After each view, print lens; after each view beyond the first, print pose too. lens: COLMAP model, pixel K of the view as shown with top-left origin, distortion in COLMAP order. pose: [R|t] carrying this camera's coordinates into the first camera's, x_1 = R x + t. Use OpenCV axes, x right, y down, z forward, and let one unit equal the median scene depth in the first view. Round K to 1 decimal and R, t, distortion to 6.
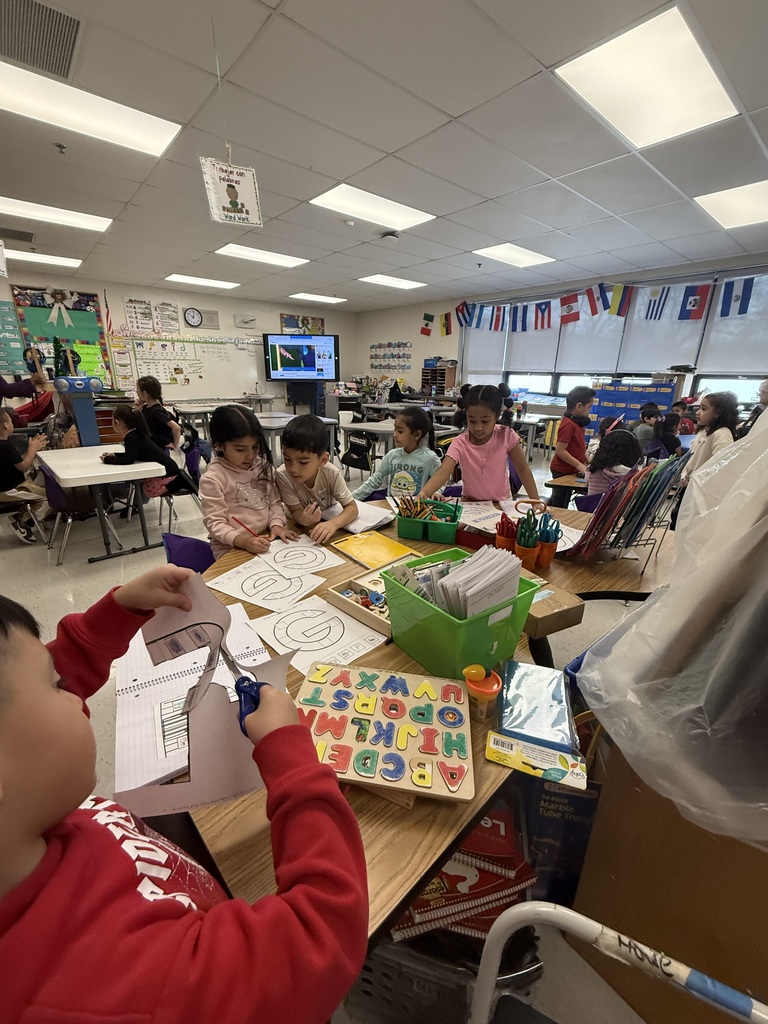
lens RADIAL K [[417.8, 0, 384.0], [0, 417.8, 512.0], [0, 0, 1]] dist [0.001141, 0.000054]
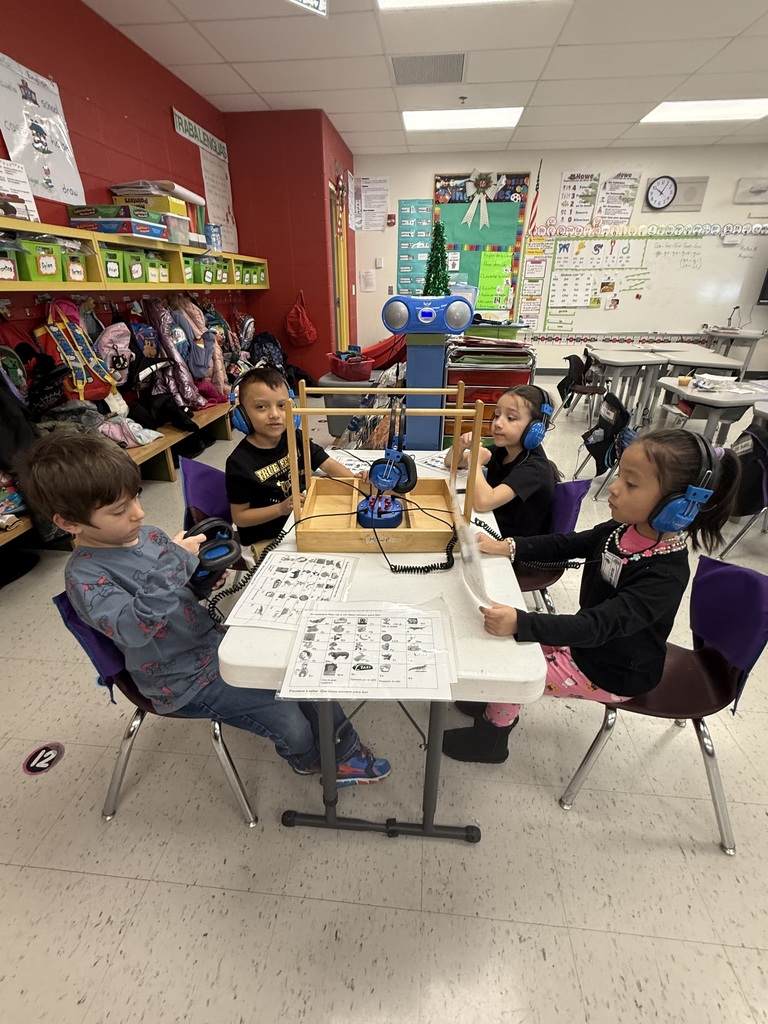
lens RADIAL K [[456.1, 0, 384.0], [0, 456.1, 512.0], [0, 0, 1]] dist [-0.000380, -0.000231]
pose [[0.680799, 0.309092, -0.664059, -0.161462], [-0.221869, 0.951032, 0.215204, -0.086752], [0.698059, 0.000824, 0.716039, 0.269661]]
